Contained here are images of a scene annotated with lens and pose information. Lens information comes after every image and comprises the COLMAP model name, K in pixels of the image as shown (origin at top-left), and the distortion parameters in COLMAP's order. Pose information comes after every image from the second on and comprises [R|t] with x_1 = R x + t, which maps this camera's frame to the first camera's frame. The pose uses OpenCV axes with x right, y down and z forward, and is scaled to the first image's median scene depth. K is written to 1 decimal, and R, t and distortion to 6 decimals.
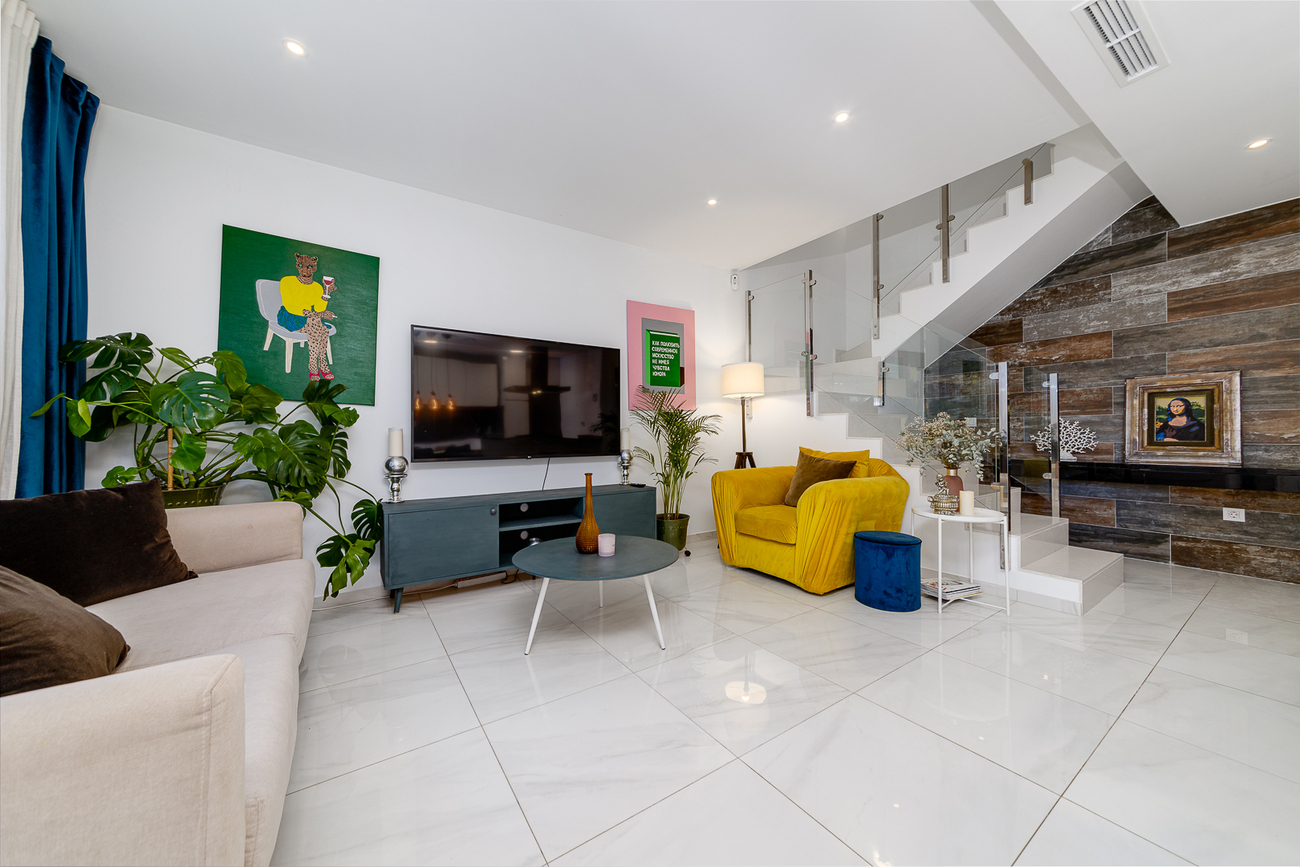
lens RADIAL K [[459.6, 0, 650.0], [0, 459.6, 433.5], [0, 0, 1]] dist [0.000935, 0.004031]
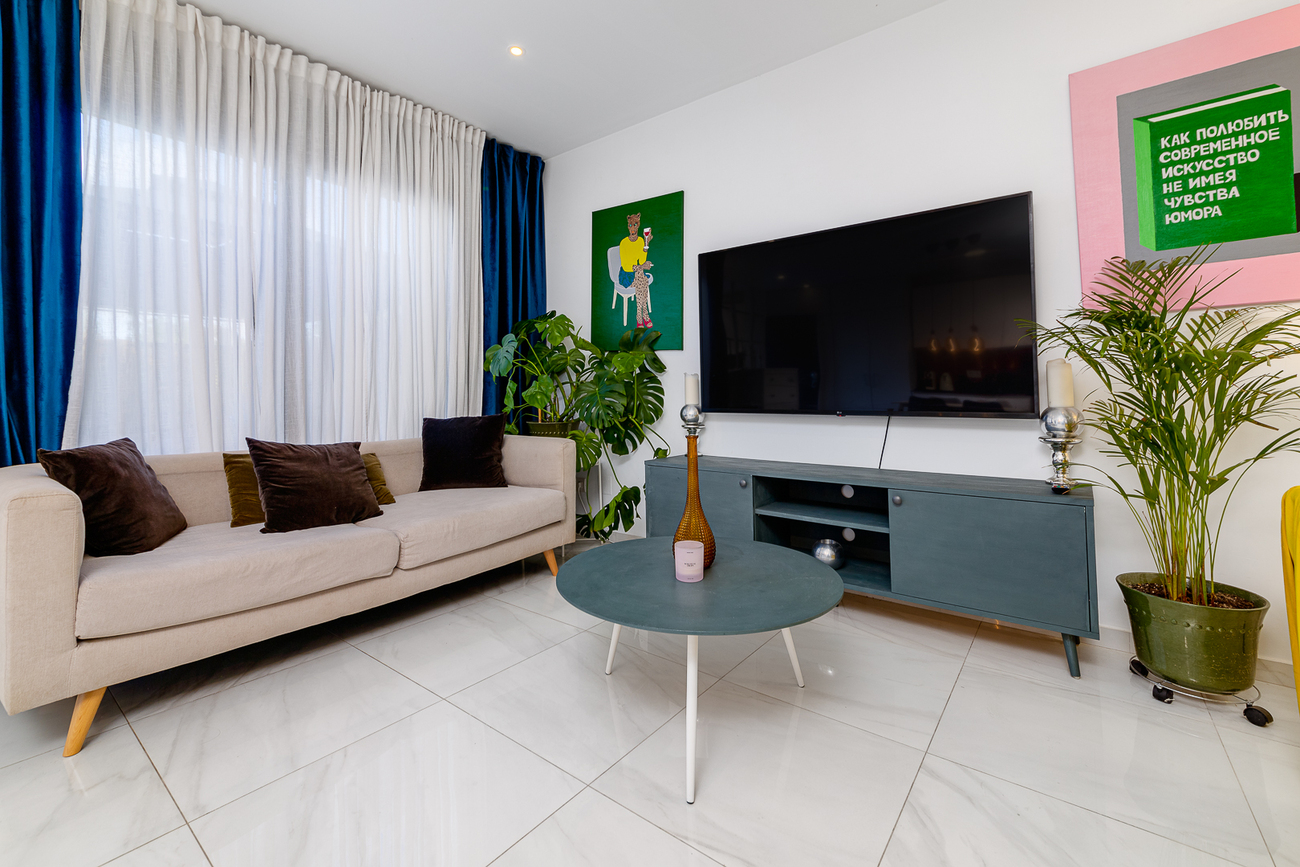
lens RADIAL K [[540.3, 0, 653.7], [0, 540.3, 392.3], [0, 0, 1]] dist [0.000073, 0.000117]
pose [[0.320515, -0.000759, -0.947243, 0.382004], [0.001843, 0.999998, -0.000178, 0.023112], [0.947242, -0.001689, 0.320516, 0.532551]]
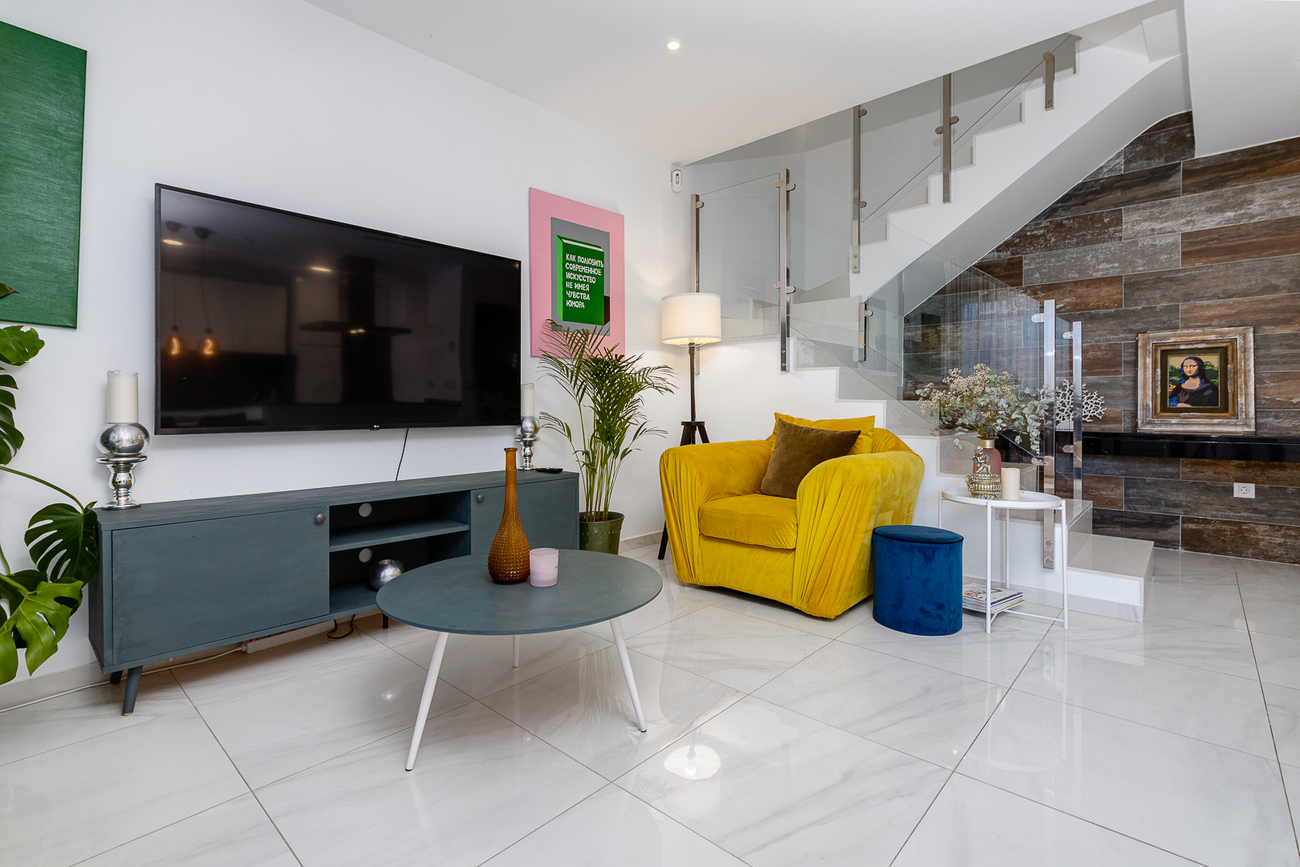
lens RADIAL K [[608.1, 0, 644.2], [0, 608.1, 409.9], [0, 0, 1]] dist [0.001881, 0.001227]
pose [[0.972259, 0.005366, 0.233846, -0.111107], [-0.007053, 0.999955, 0.006377, 0.022669], [-0.233801, -0.007849, 0.972253, 0.142450]]
